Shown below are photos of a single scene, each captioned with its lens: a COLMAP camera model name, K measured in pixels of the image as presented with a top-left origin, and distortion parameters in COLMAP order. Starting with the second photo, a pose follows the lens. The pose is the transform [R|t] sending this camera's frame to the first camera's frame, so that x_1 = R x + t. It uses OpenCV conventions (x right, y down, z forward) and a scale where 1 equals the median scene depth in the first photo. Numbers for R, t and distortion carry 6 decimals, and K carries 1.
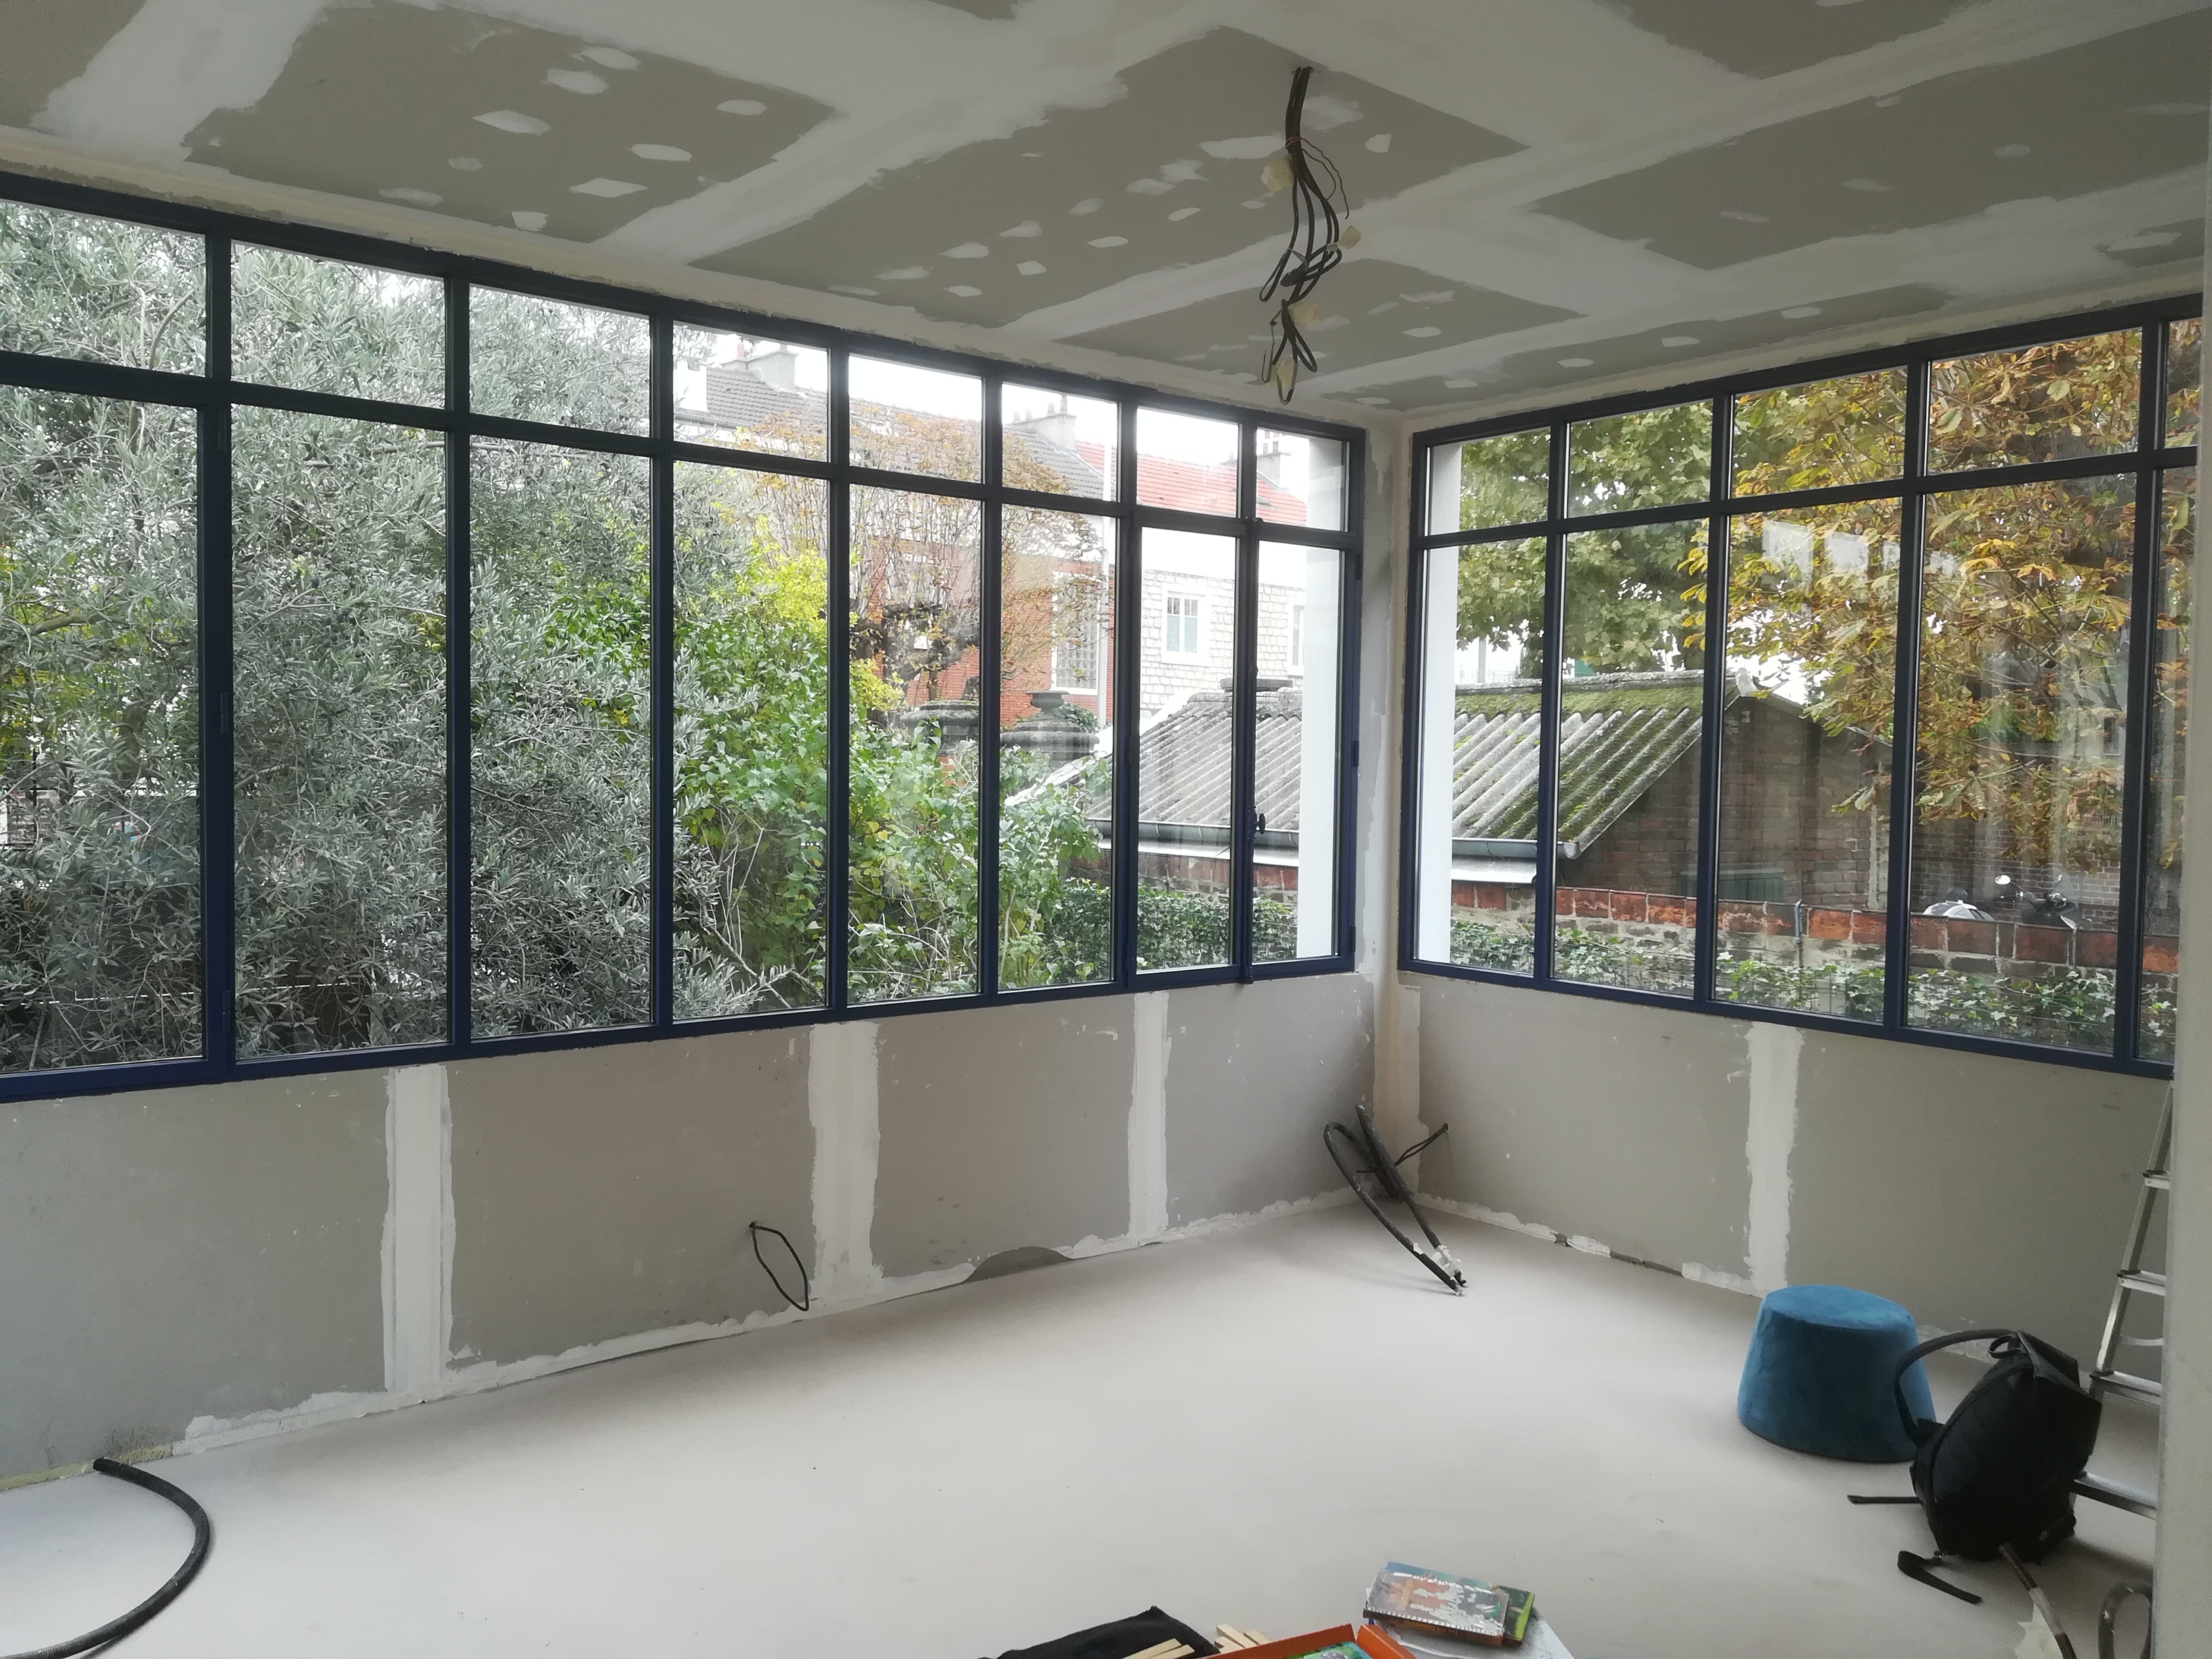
lens RADIAL K [[1763.8, 0, 1106.0], [0, 1763.8, 829.5], [0, 0, 1]] dist [-0.002979, -0.004844]
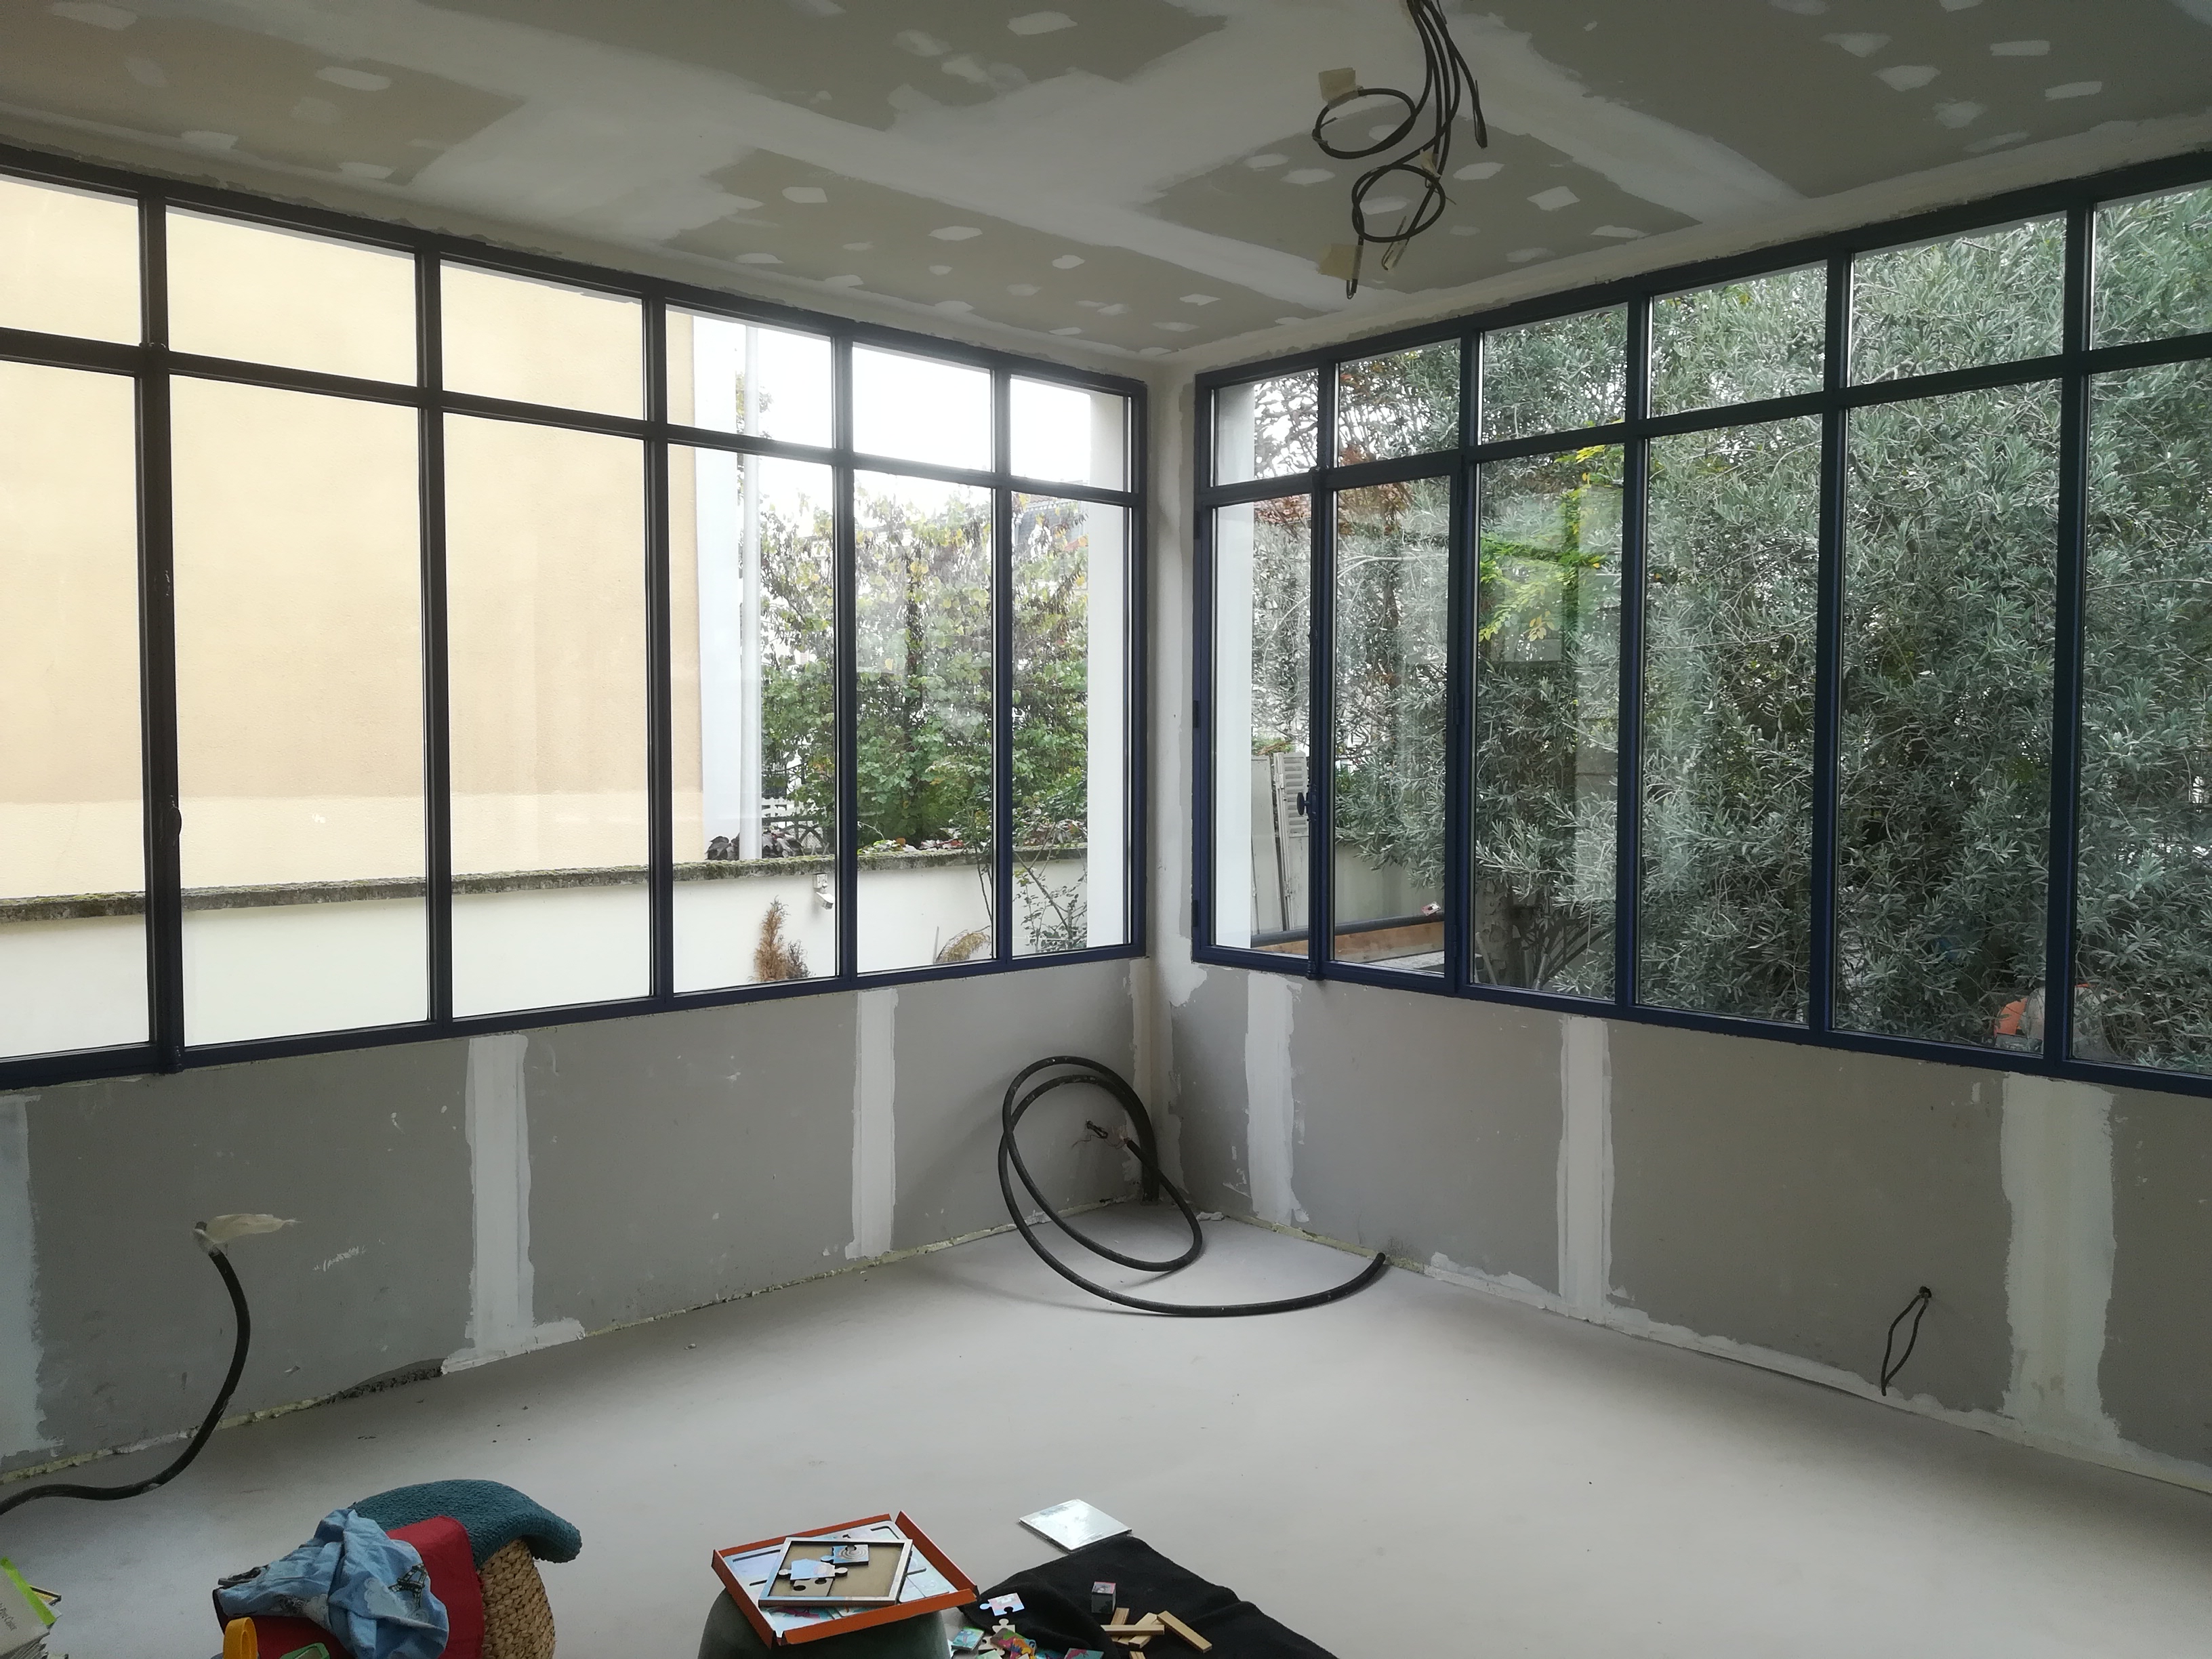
lens RADIAL K [[1704.2, 0, 1106.0], [0, 1704.2, 829.5], [0, 0, 1]] dist [0.180900, -0.179883]
pose [[0.078532, 0.037506, -0.996206, 0.672322], [-0.039146, 0.998637, 0.034512, -0.011956], [0.996143, 0.036287, 0.079893, 0.591708]]
